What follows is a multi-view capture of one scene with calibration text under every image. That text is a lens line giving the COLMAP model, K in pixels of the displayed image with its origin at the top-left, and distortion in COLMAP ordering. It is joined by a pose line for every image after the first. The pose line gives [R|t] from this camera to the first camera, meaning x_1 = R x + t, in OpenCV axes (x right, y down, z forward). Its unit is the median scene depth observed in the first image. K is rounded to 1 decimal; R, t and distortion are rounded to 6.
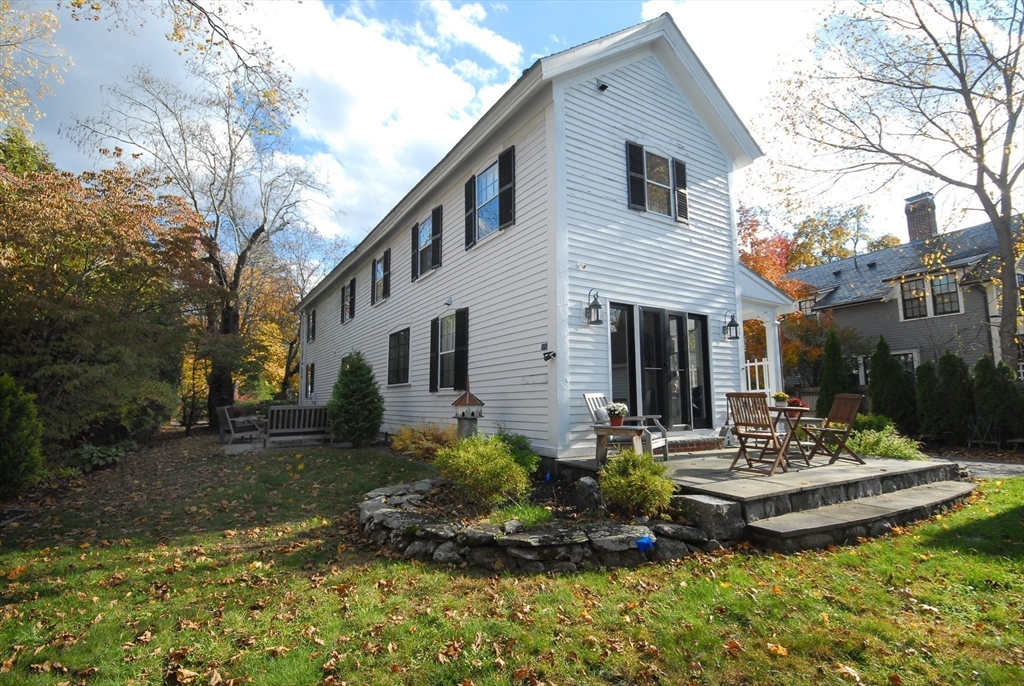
lens RADIAL K [[489.2, 0, 511.5], [0, 489.2, 340.7], [0, 0, 1]] dist [-0.000841, -0.000039]
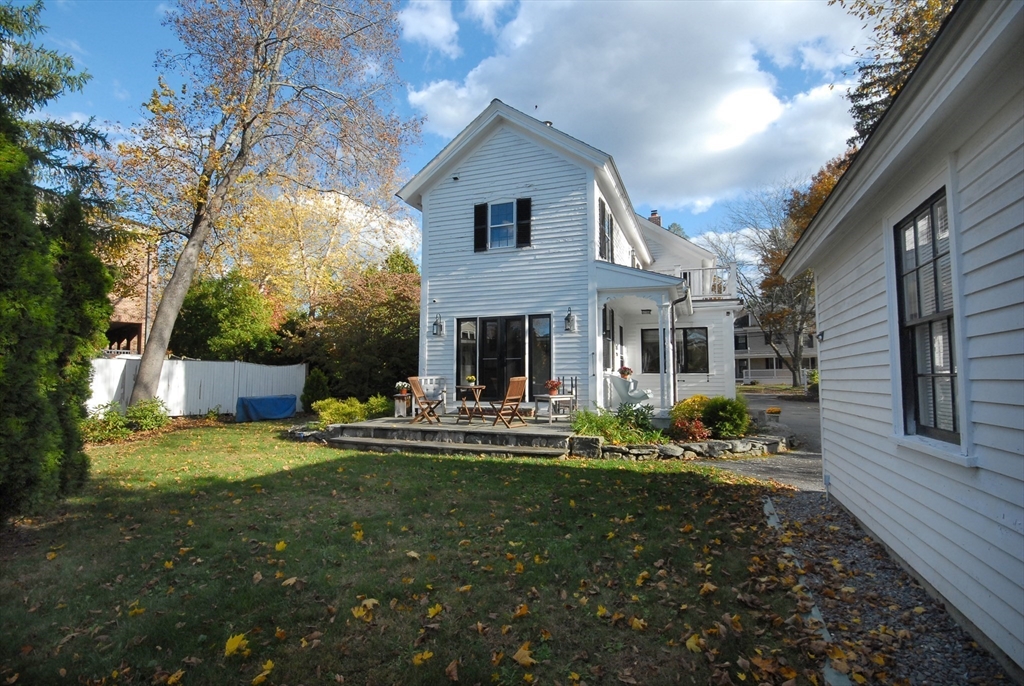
lens RADIAL K [[489.2, 0, 513.6], [0, 489.2, 347.1], [0, 0, 1]] dist [-0.000841, -0.000039]
pose [[0.599769, -0.048009, -0.798732, 1.461943], [0.095977, 0.995308, 0.012244, 0.010636], [0.794396, -0.084004, 0.601563, 0.169952]]
